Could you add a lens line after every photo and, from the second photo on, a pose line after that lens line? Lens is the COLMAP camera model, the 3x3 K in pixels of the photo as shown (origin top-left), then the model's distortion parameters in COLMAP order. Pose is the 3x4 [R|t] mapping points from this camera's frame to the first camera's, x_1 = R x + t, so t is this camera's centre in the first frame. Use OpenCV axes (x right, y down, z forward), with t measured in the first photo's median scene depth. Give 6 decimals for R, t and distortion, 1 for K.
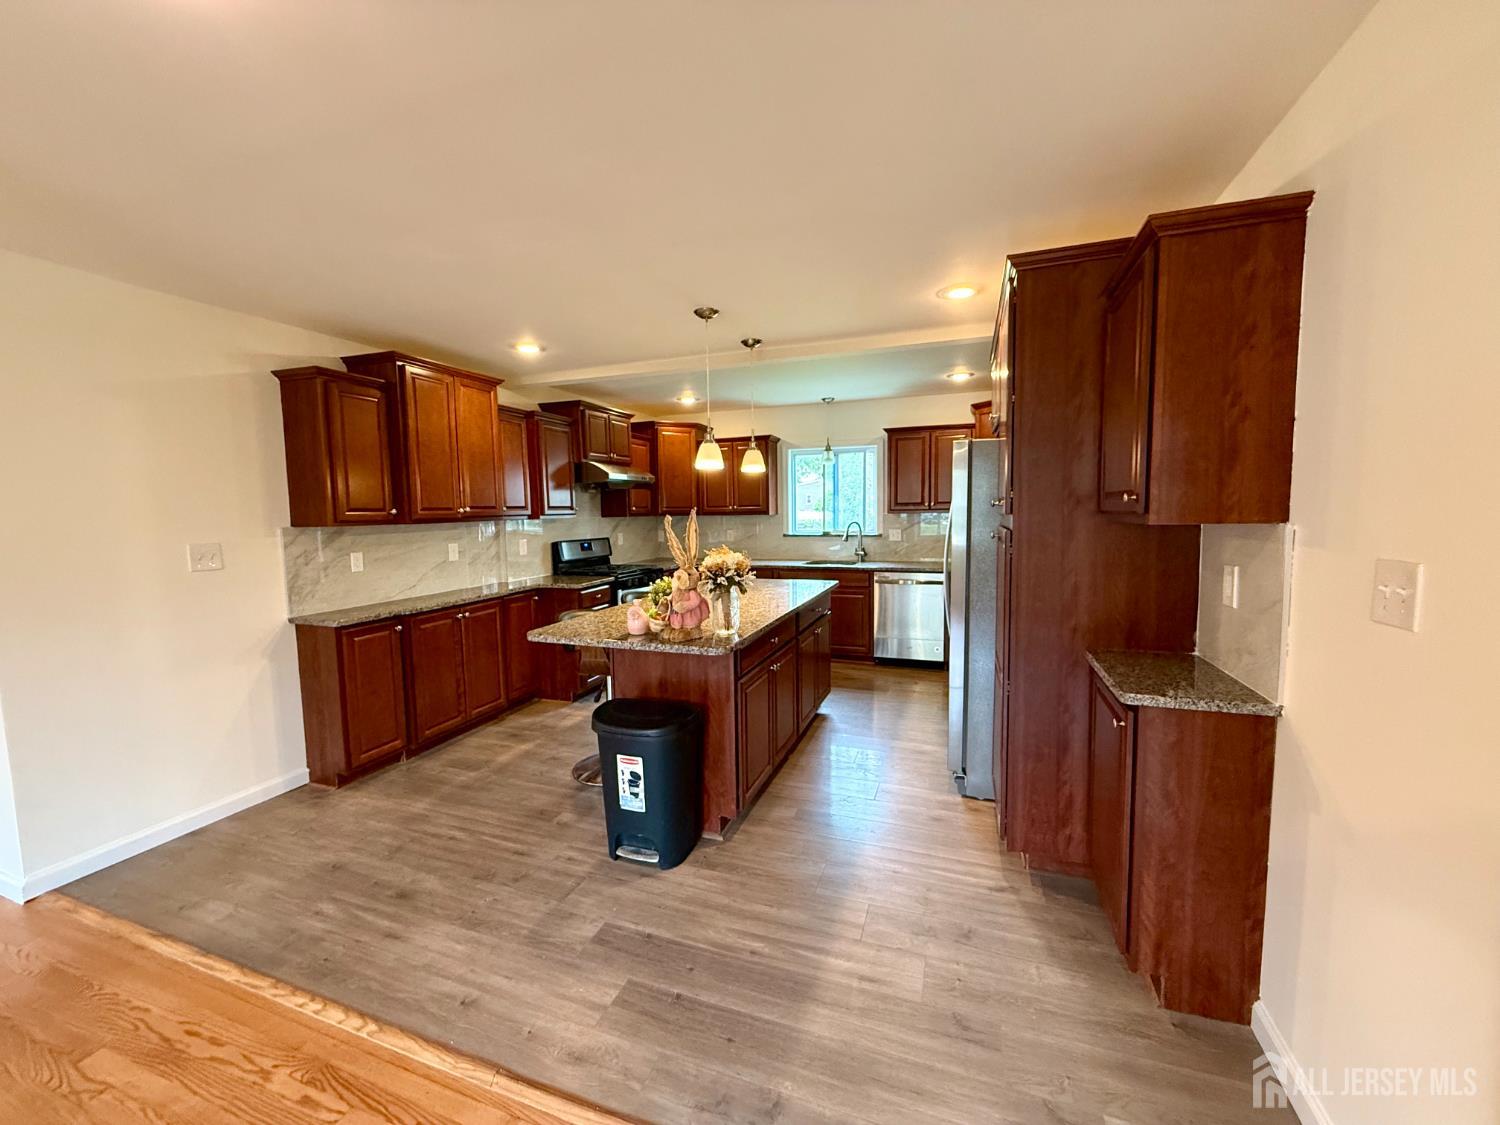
lens RADIAL K [[598.4, 0, 746.9], [0, 598.4, 559.3], [0, 0, 1]] dist [0.000652, -0.000077]
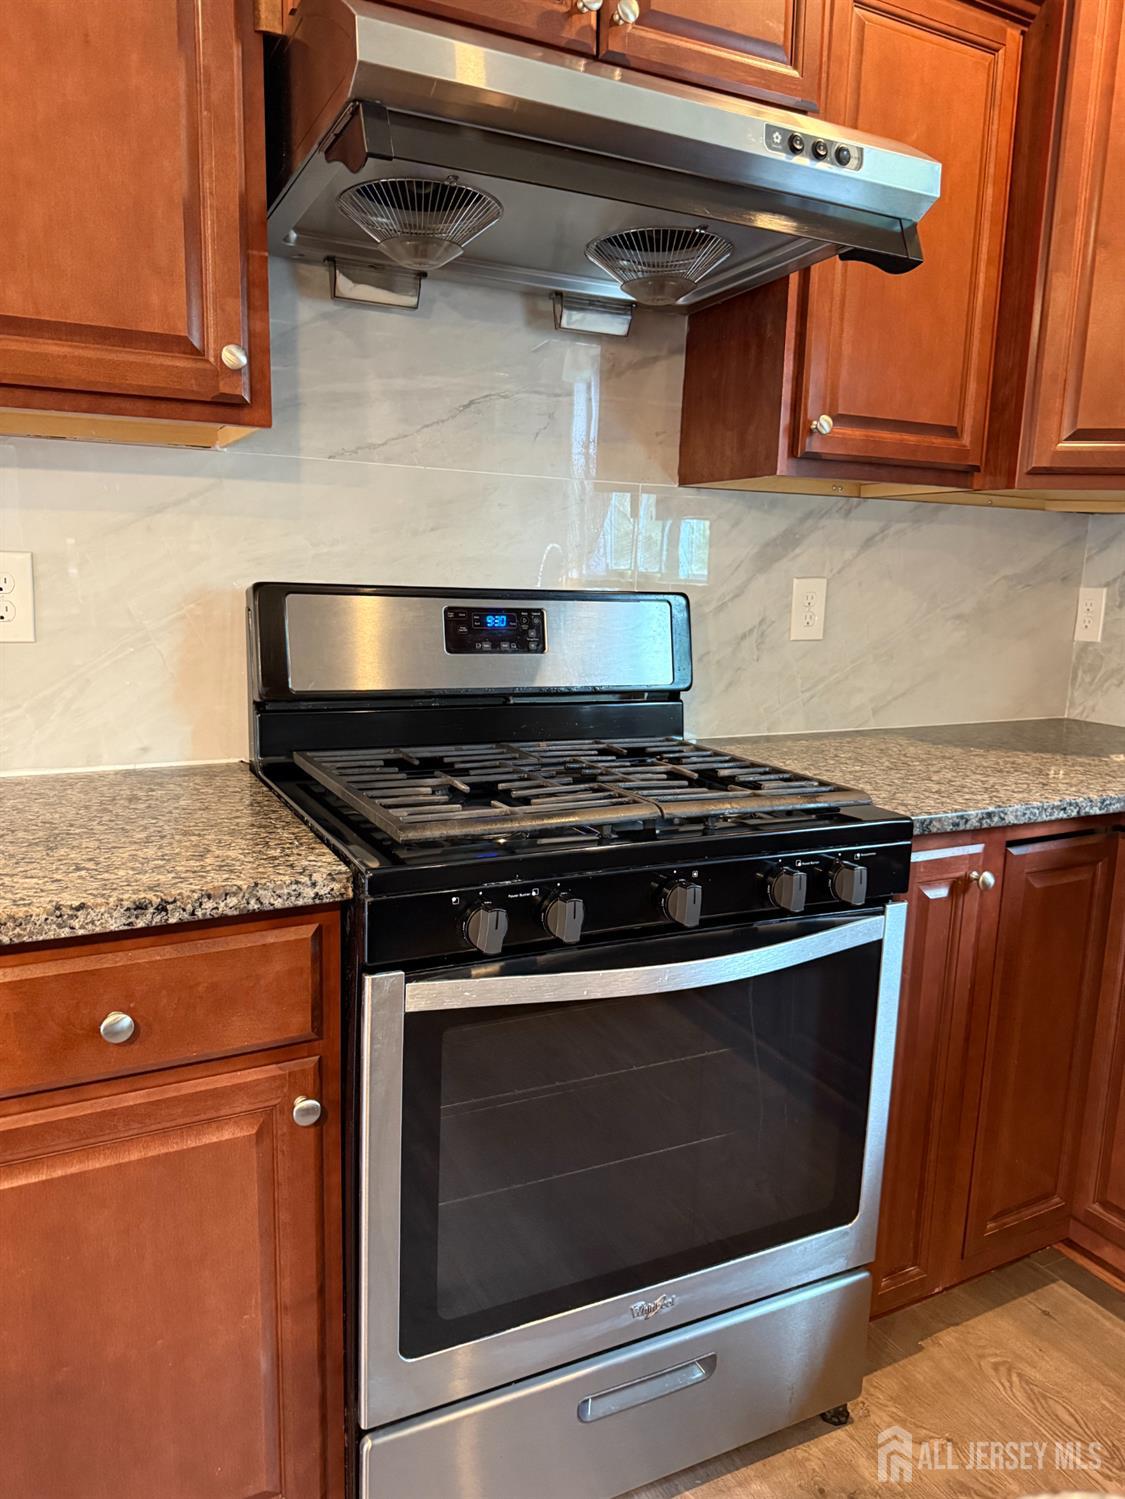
lens RADIAL K [[1047.4, 0, 562.5], [0, 1047.4, 749.5], [0, 0, 1]] dist [0.000550, 0.000090]
pose [[0.731158, 0.149155, -0.665703, -0.075269], [-0.091820, 0.988443, 0.120619, -0.052438], [0.676001, -0.027067, 0.736403, 1.640632]]
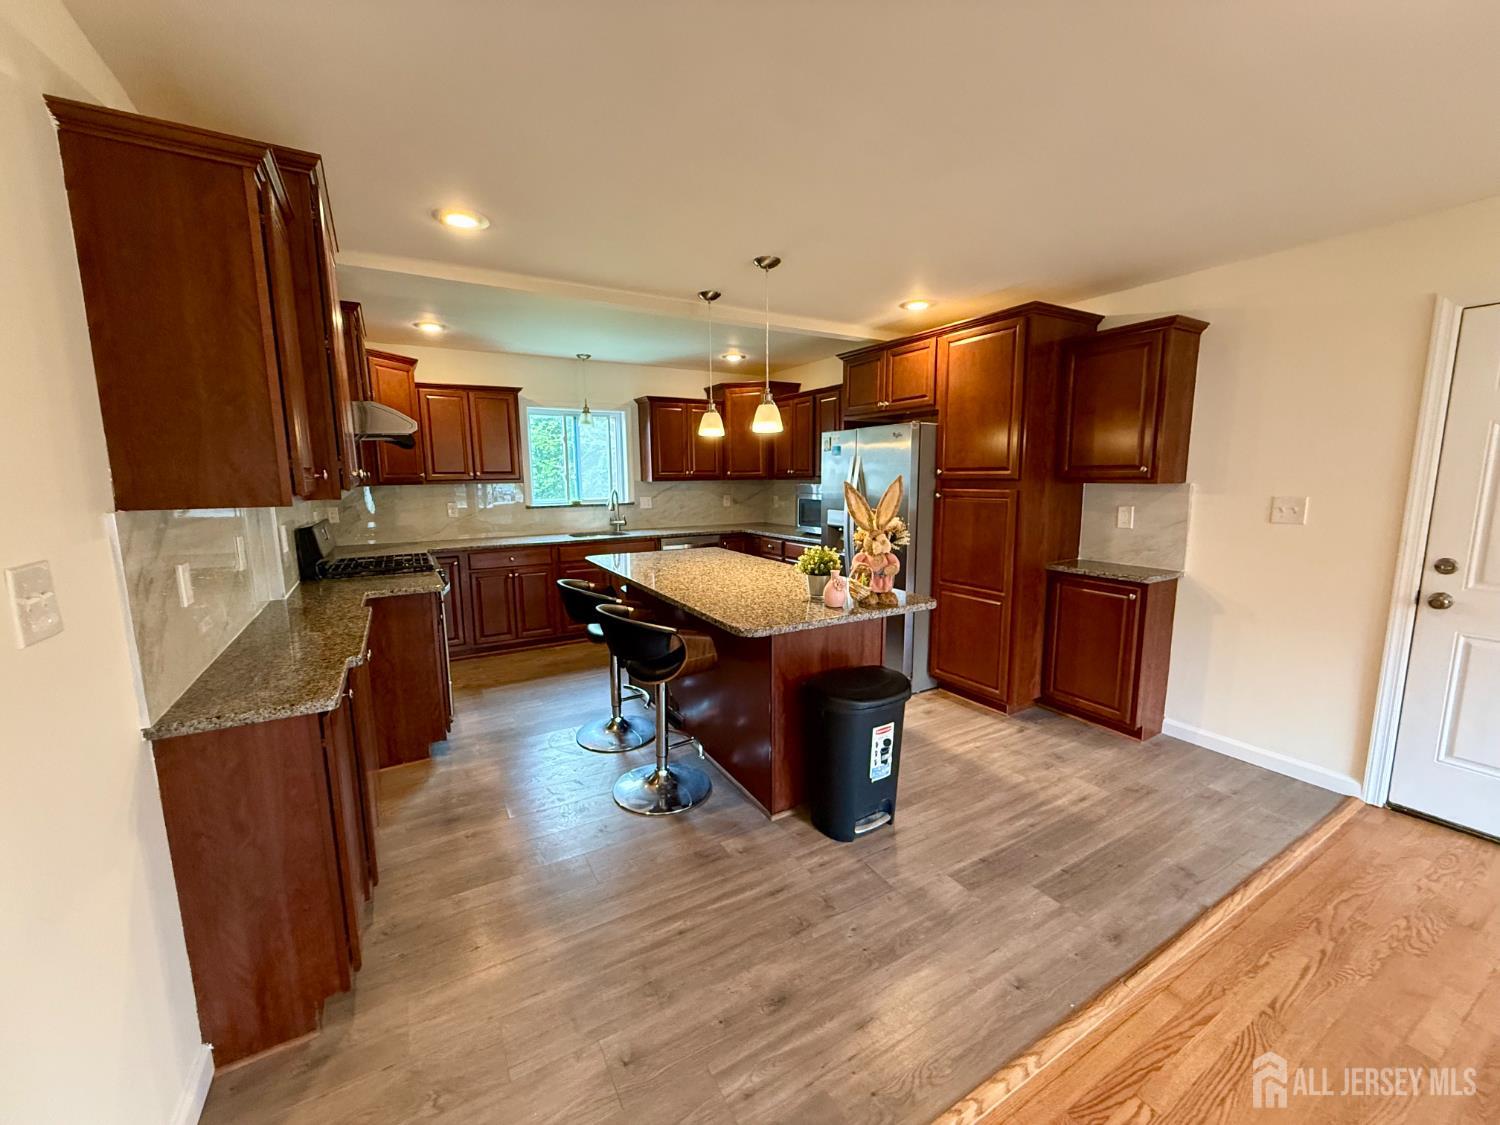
lens RADIAL K [[598.4, 0, 746.9], [0, 598.4, 559.3], [0, 0, 1]] dist [0.000652, -0.000077]
pose [[0.636641, -0.100214, 0.764621, -0.998475], [0.062627, 0.994964, 0.078260, -0.032692], [-0.768613, -0.001938, 0.639711, 0.507261]]
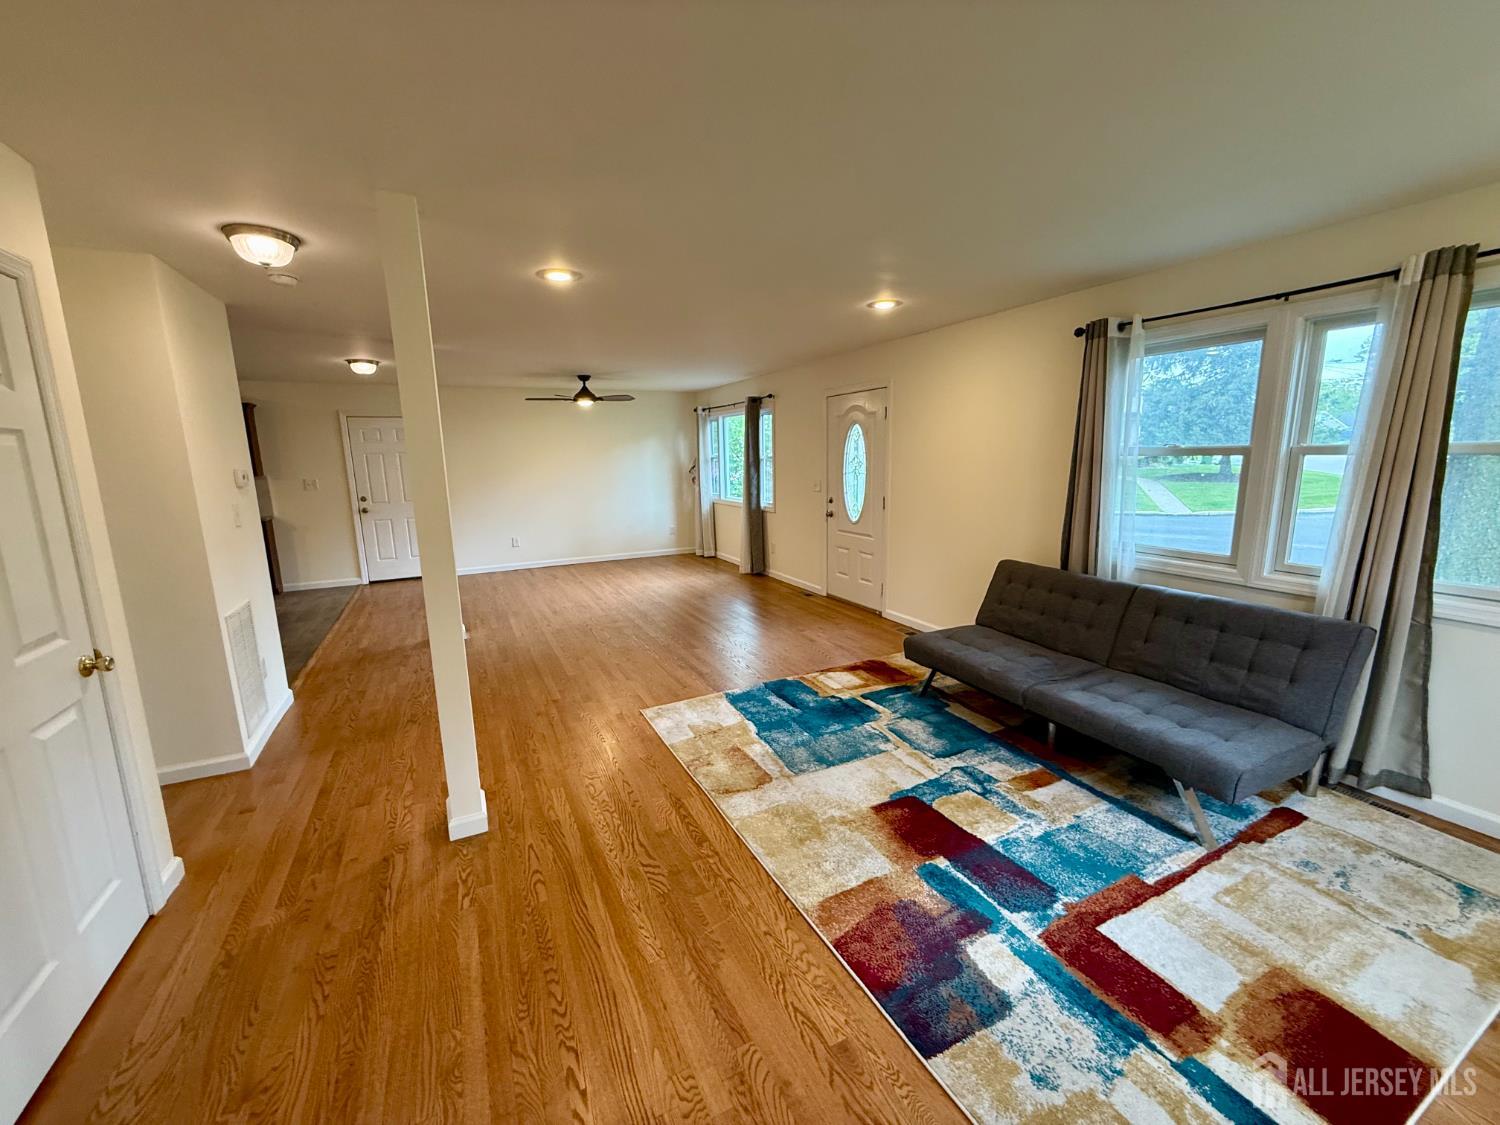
lens RADIAL K [[598.4, 0, 746.9], [0, 598.4, 559.3], [0, 0, 1]] dist [0.000652, -0.000077]
pose [[-0.727797, -0.091172, 0.679705, -2.950069], [0.087707, 0.970610, 0.224105, -0.081400], [-0.680161, 0.222718, -0.698411, 1.101575]]
